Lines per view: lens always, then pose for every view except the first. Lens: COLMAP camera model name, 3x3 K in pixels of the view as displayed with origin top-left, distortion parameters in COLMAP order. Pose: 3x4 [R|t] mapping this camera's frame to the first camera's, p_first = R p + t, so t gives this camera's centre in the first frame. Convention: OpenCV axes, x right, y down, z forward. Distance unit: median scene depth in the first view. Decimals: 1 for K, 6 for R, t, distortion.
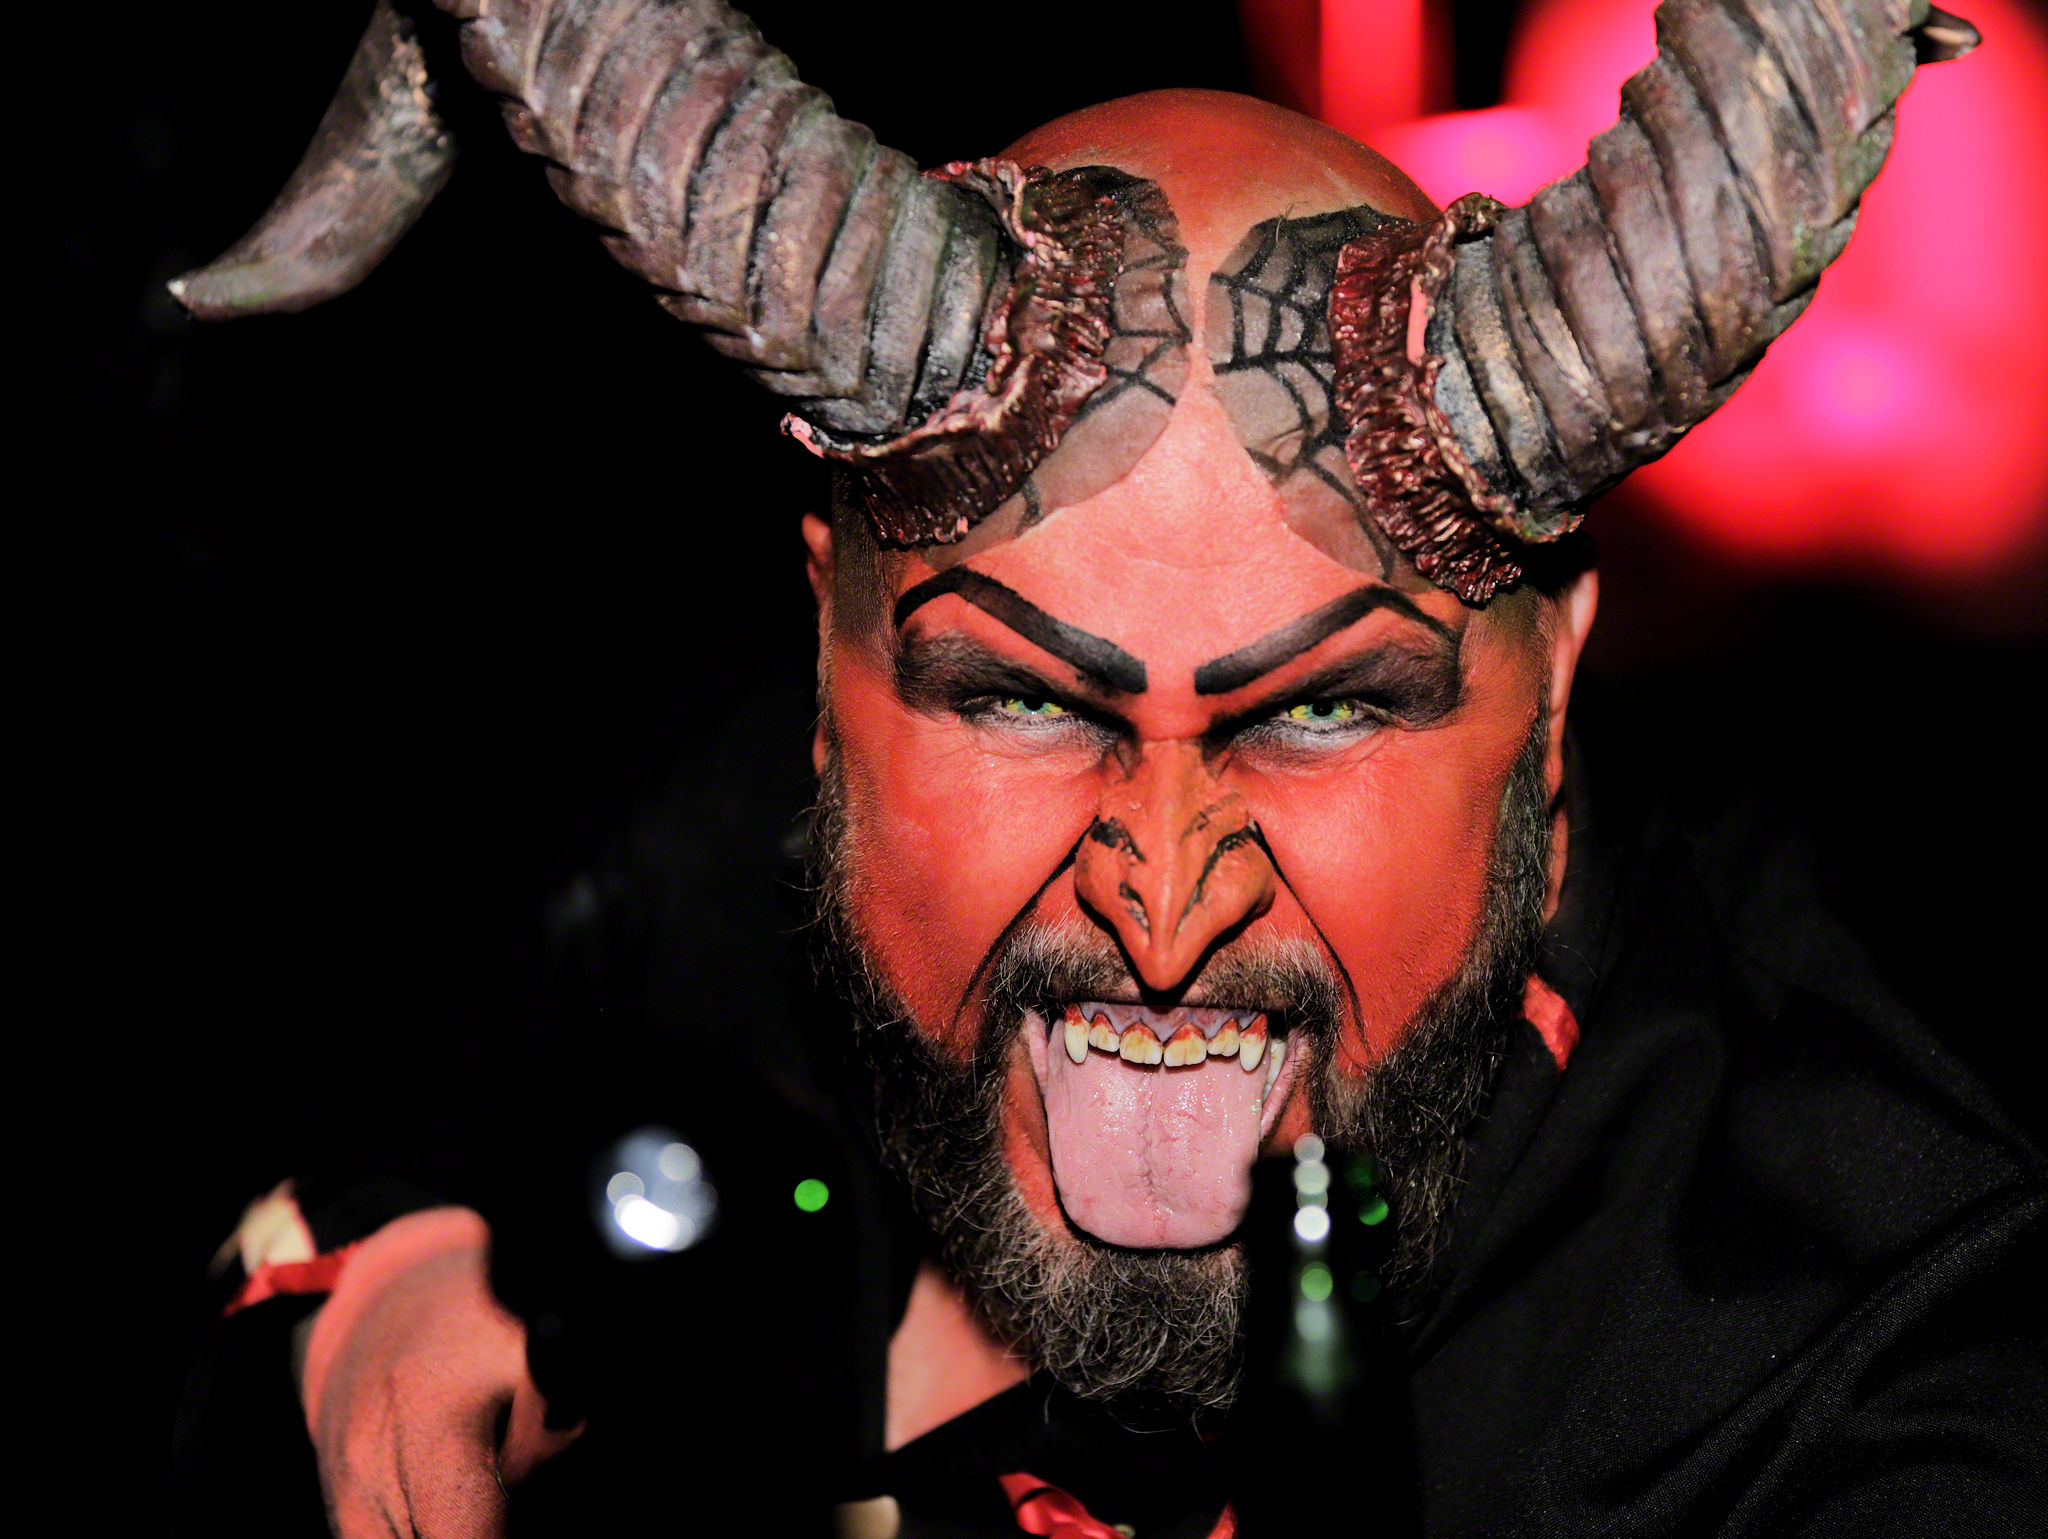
lens RADIAL K [[4094.7, 0, 1020.3], [0, 4094.7, 638.8], [0, 0, 1]] dist [0.559398, -6.209787]
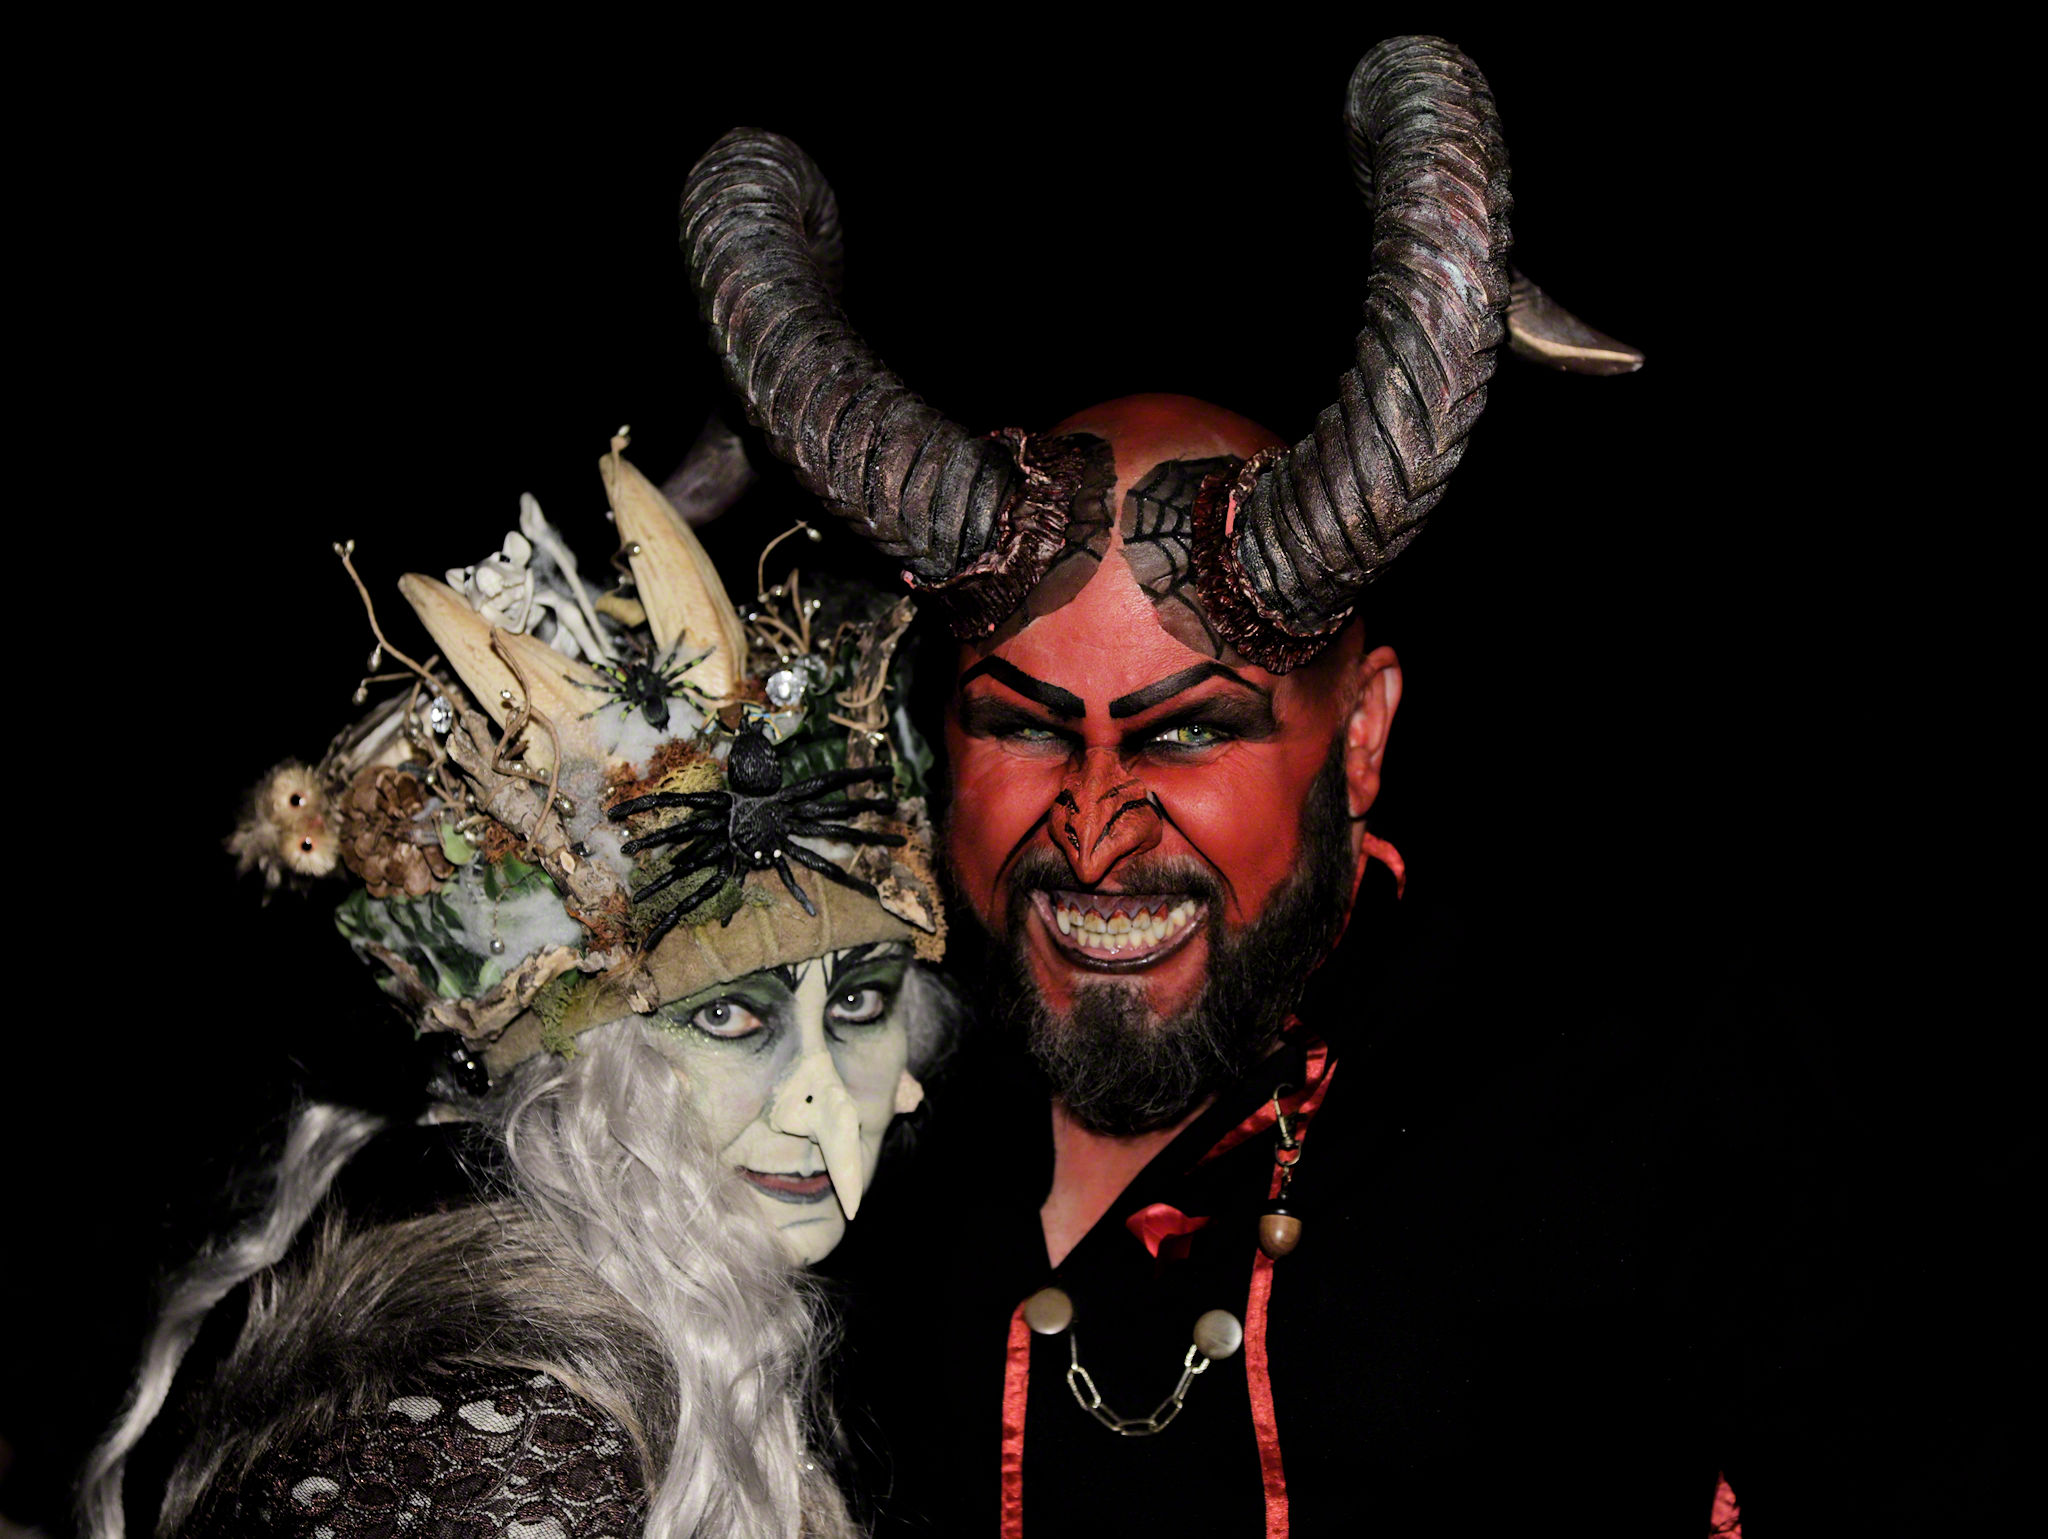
lens RADIAL K [[4026.9, 0, 1024.0], [0, 4026.9, 769.5], [0, 0, 1]] dist [-0.002291, 0.002986]
pose [[0.981302, 0.008994, -0.192263, 0.345381], [-0.020929, 0.997971, -0.060136, 0.141975], [0.191332, 0.063036, 0.979499, -0.735406]]
